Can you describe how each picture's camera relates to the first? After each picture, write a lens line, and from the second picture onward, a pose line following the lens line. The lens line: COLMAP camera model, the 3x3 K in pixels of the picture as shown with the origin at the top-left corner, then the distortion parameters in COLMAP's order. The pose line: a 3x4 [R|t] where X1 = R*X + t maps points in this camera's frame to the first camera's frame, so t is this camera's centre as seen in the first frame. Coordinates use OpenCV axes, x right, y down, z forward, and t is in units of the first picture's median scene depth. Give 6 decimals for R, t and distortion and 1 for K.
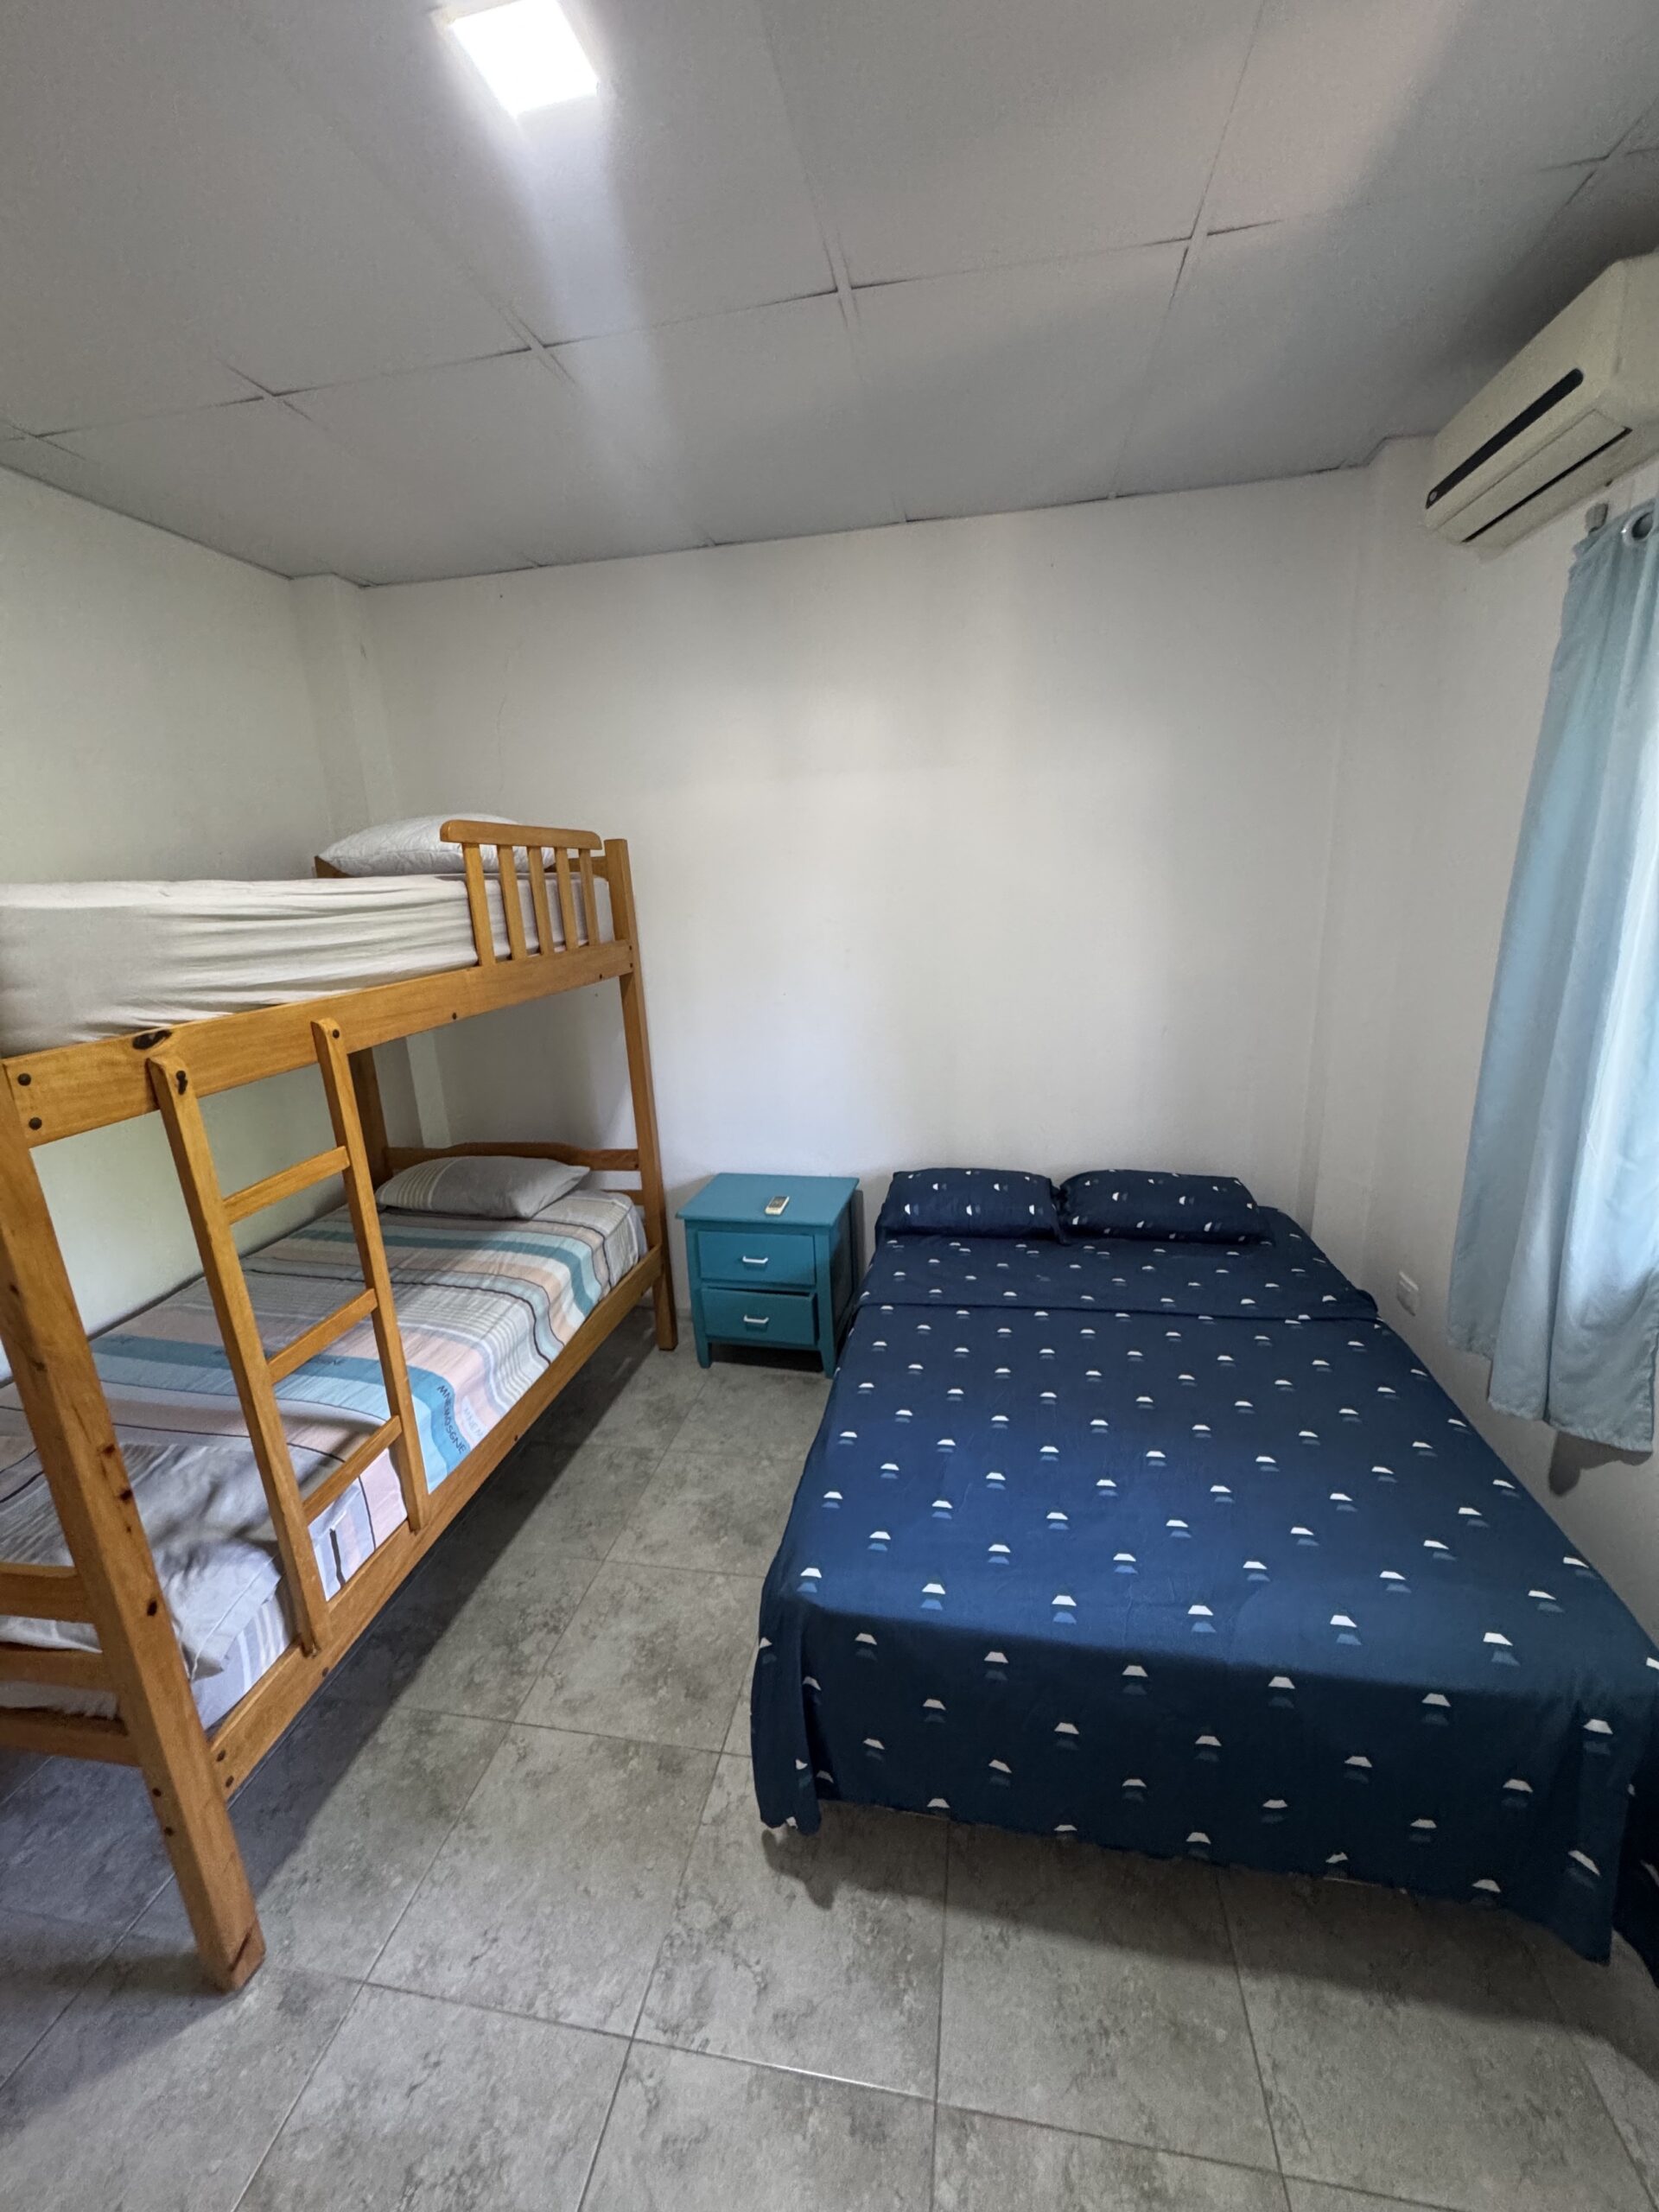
lens RADIAL K [[880.7, 0, 829.5], [0, 880.7, 1106.0], [0, 0, 1]] dist [-0.001348, 0.000170]
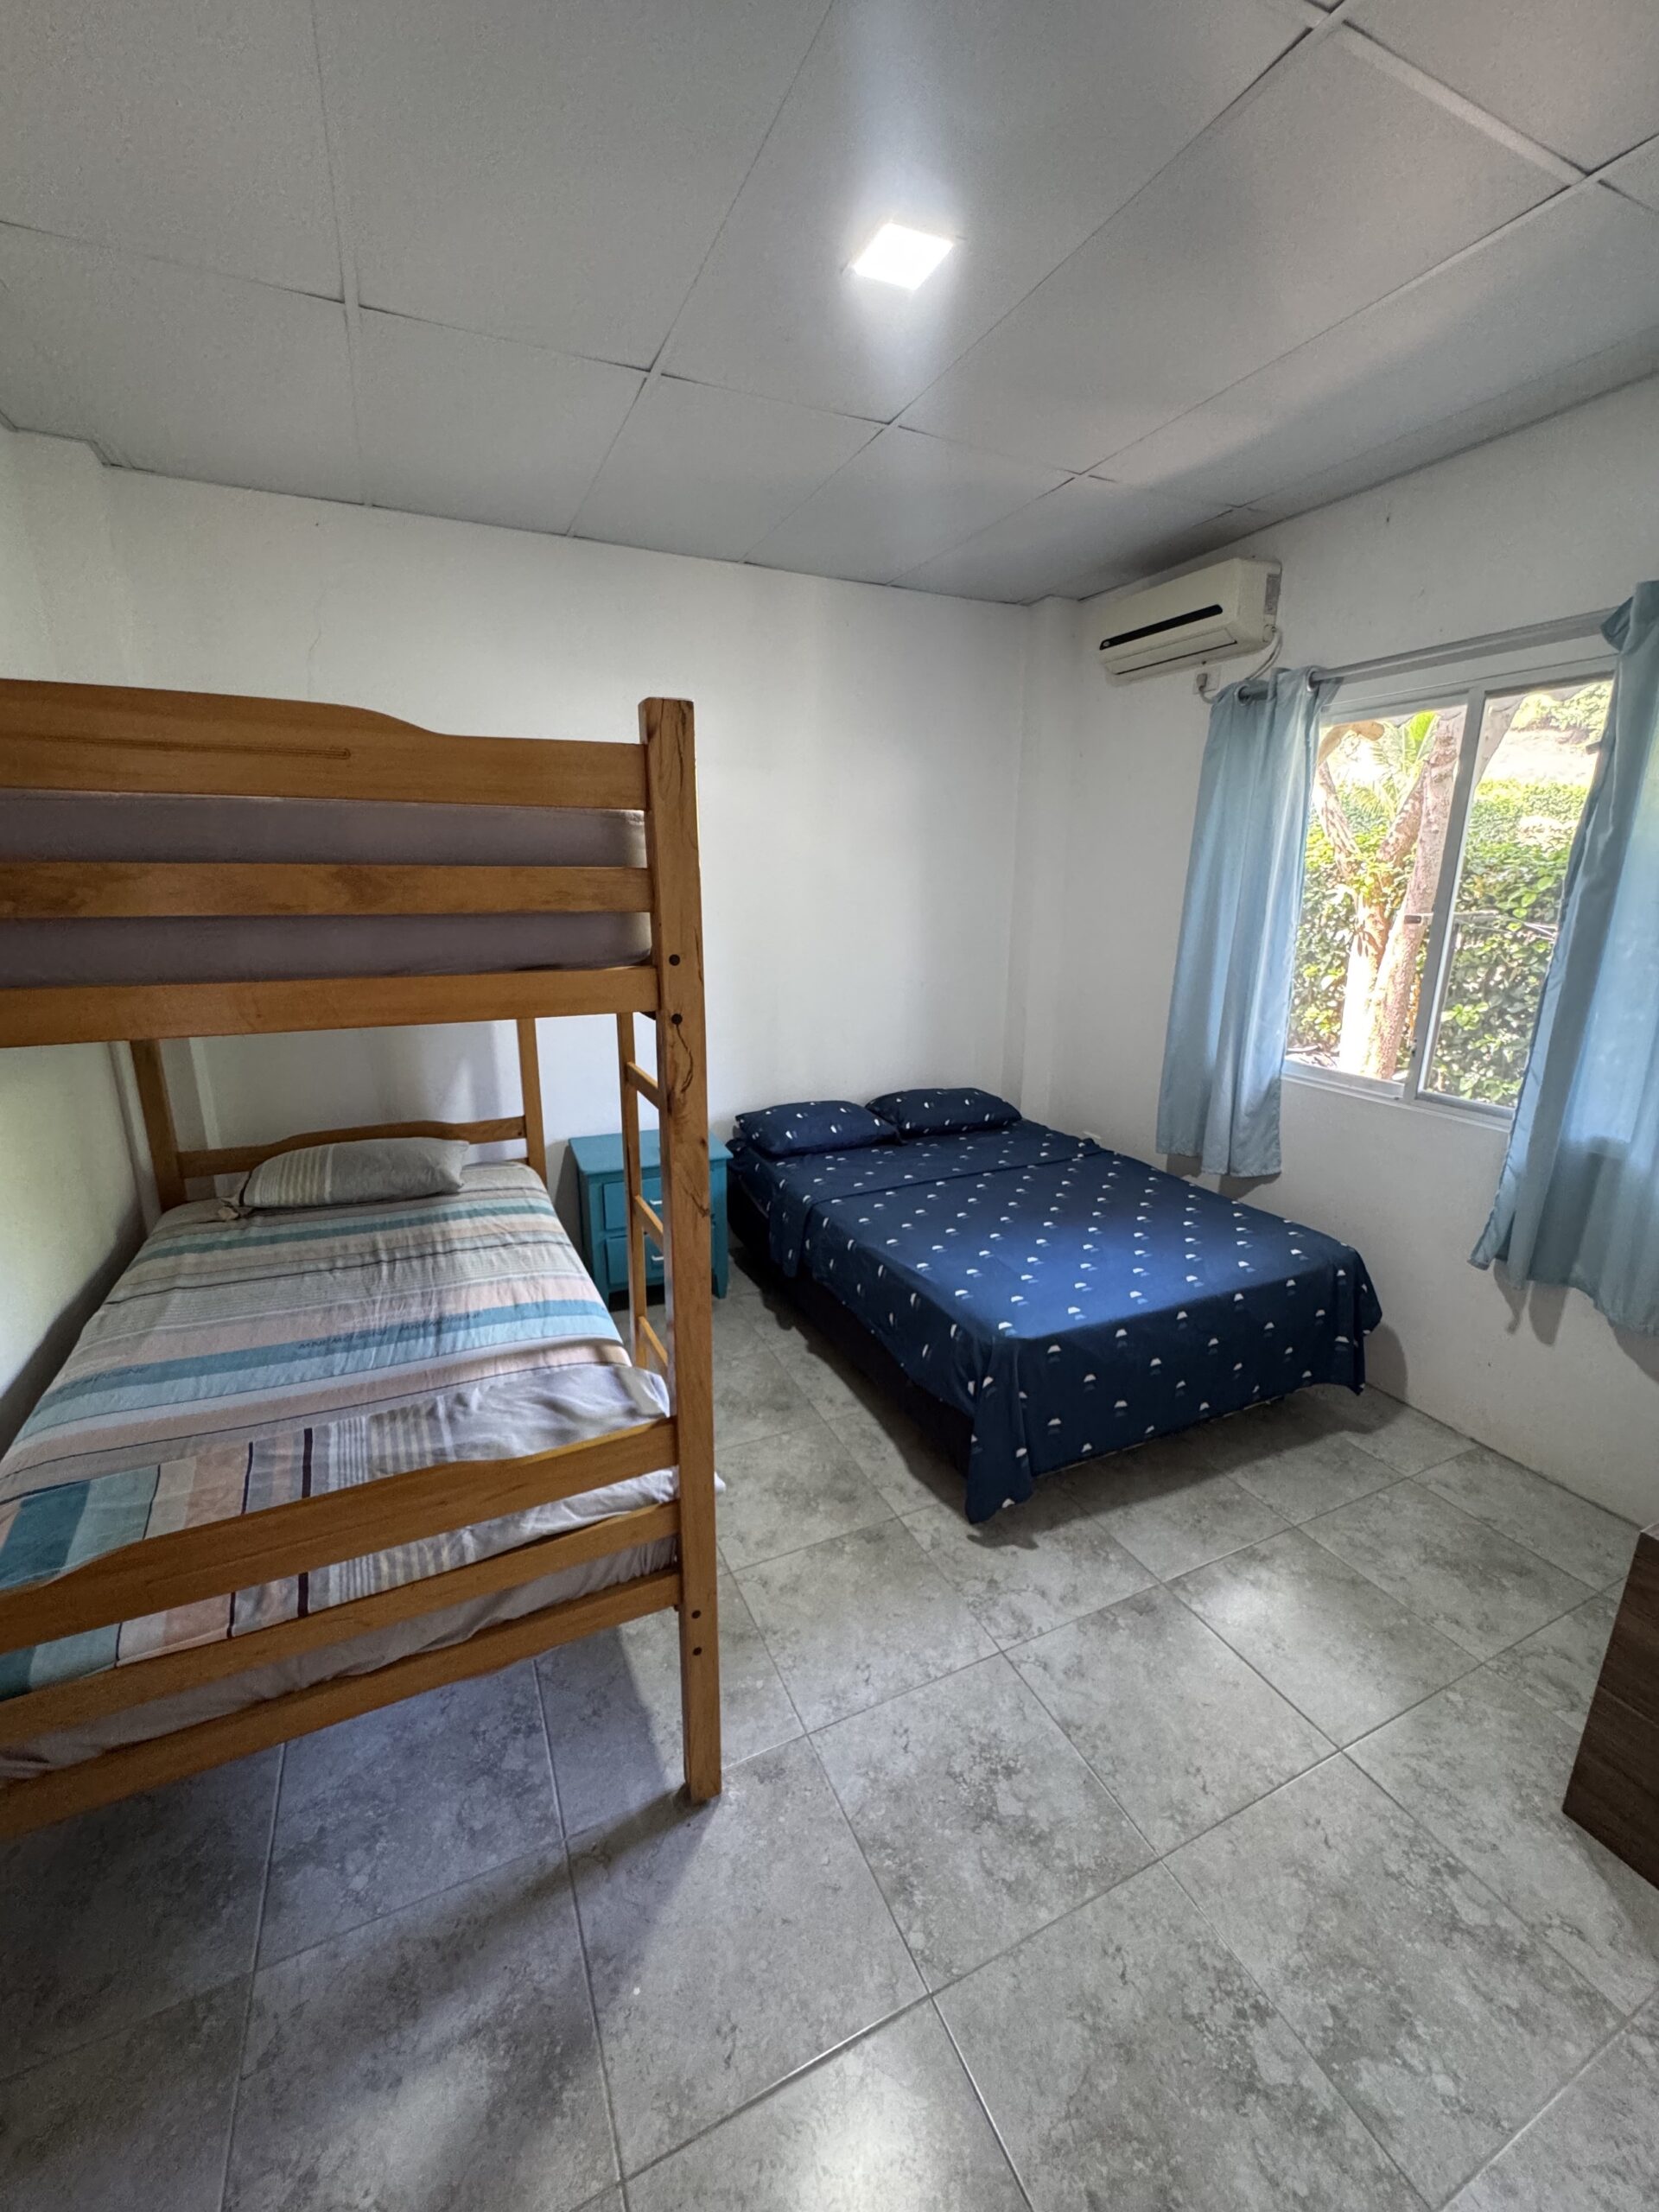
lens RADIAL K [[881.5, 0, 829.5], [0, 881.5, 1106.0], [0, 0, 1]] dist [-0.004330, -0.000082]
pose [[0.817790, -0.099225, 0.566899, -0.833206], [0.105623, 0.994171, 0.021642, 0.088491], [-0.565742, 0.042178, 0.823503, -0.036012]]
